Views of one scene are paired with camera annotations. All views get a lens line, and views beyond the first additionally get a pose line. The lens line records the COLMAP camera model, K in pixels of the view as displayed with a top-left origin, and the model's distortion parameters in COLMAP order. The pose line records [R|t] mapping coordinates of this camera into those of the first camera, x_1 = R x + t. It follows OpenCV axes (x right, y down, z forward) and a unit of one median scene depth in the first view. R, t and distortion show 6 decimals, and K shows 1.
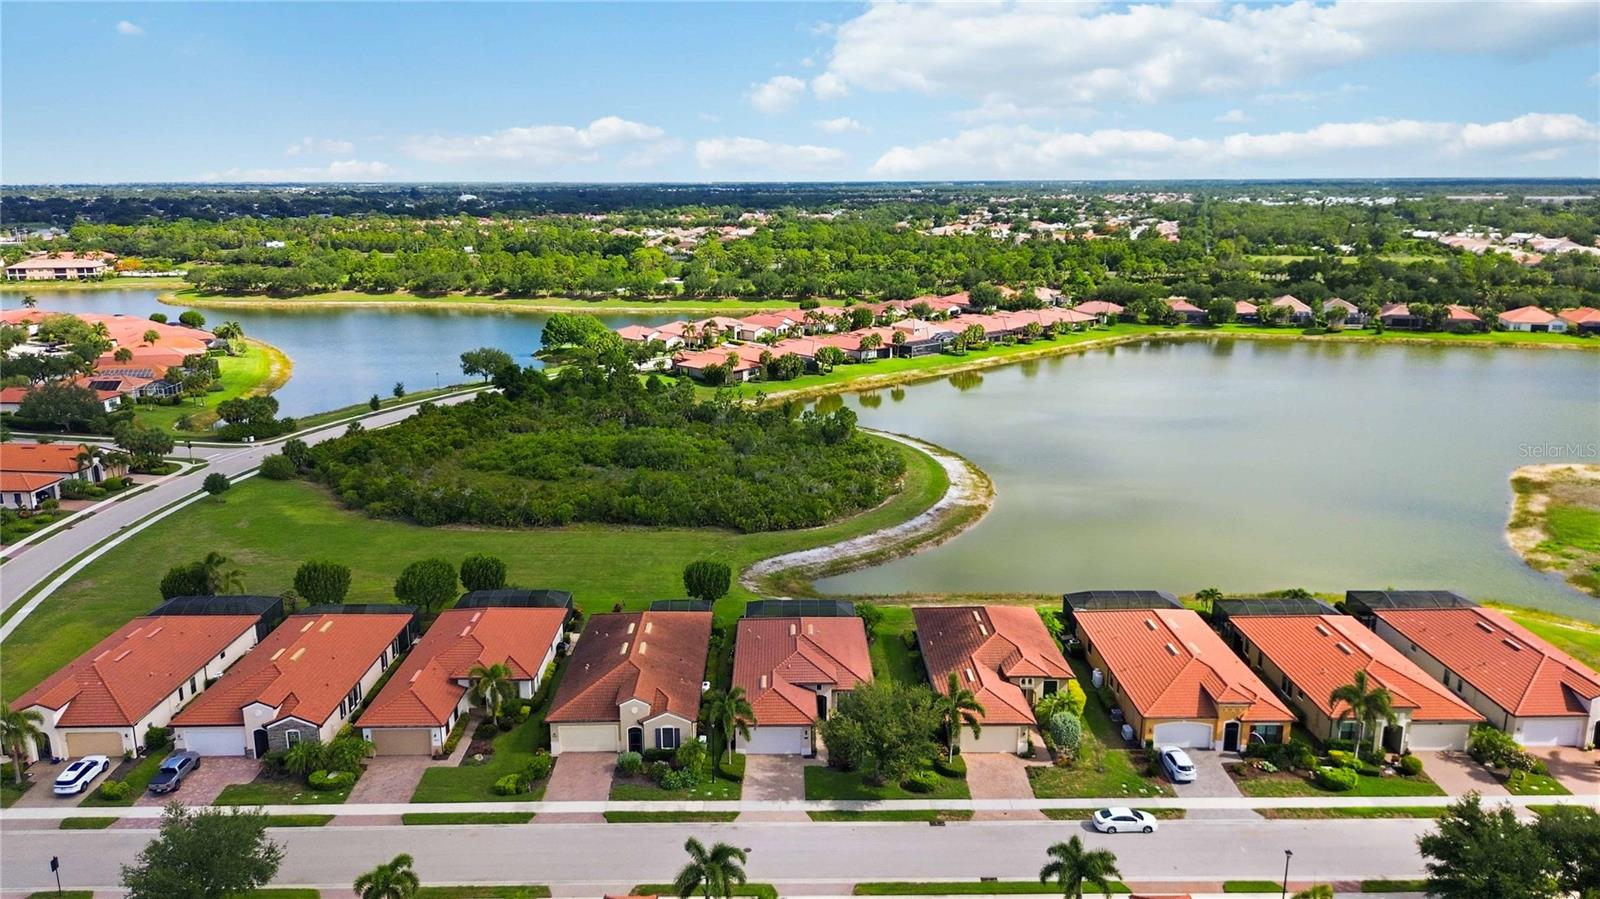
lens RADIAL K [[1139.9, 0, 791.9], [0, 1139.9, 444.2], [0, 0, 1]] dist [0.069238, -0.069758]
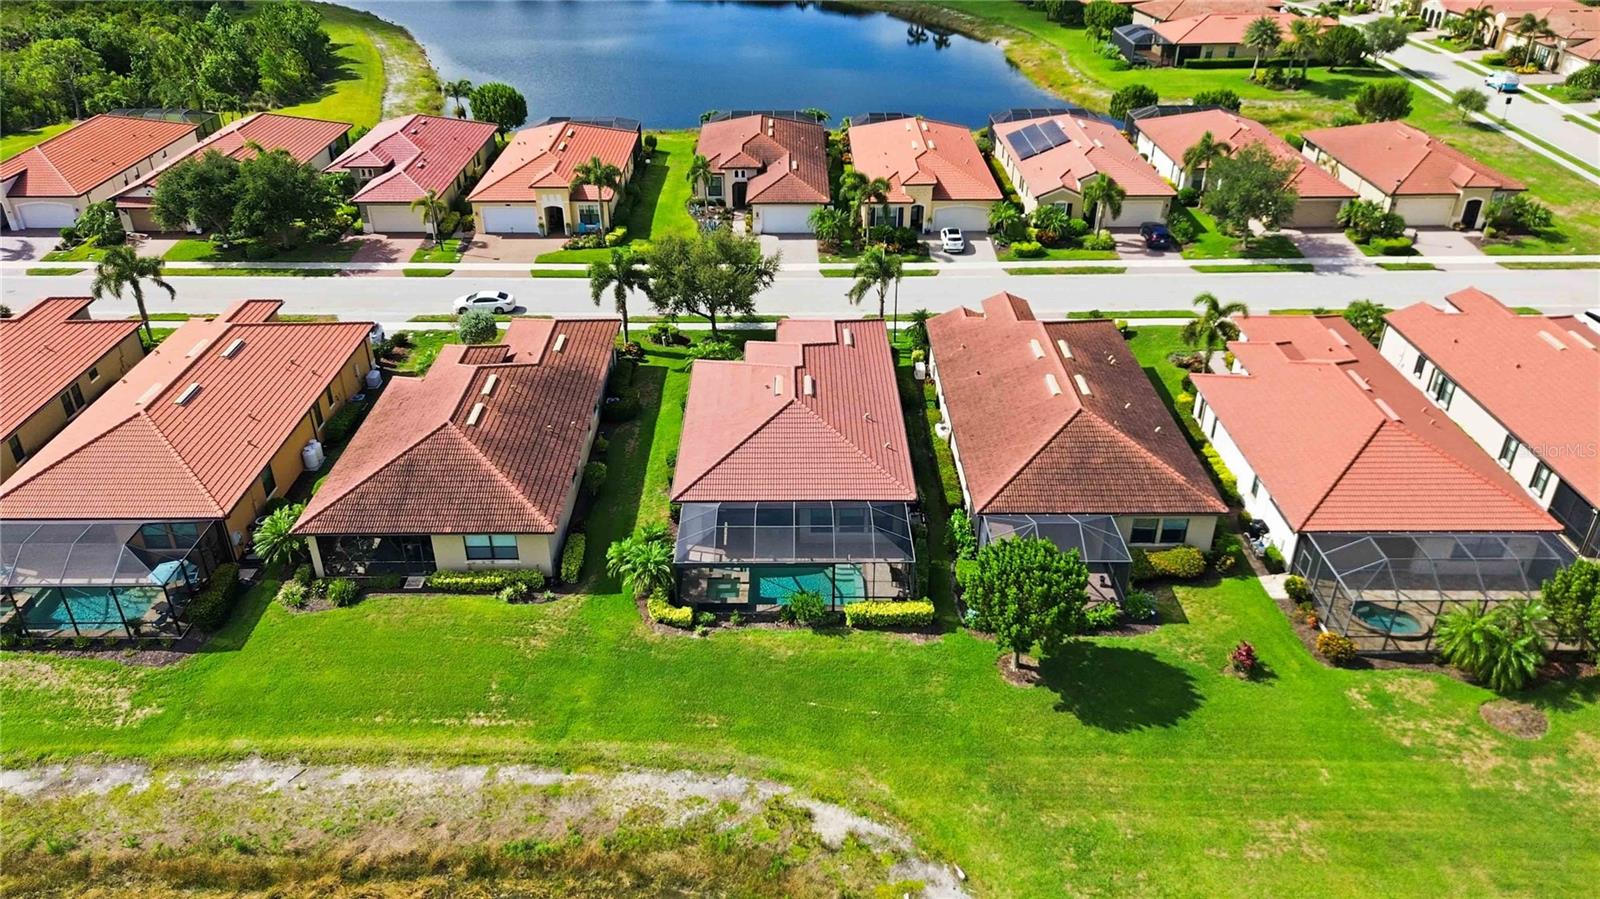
lens RADIAL K [[1139.9, 0, 798.2], [0, 1139.9, 449.1], [0, 0, 1]] dist [0.069238, -0.069758]
pose [[-0.999980, 0.003675, 0.005063, 0.002622], [0.006145, 0.728921, 0.684570, -0.166963], [-0.001175, 0.684588, -0.728930, 1.100416]]
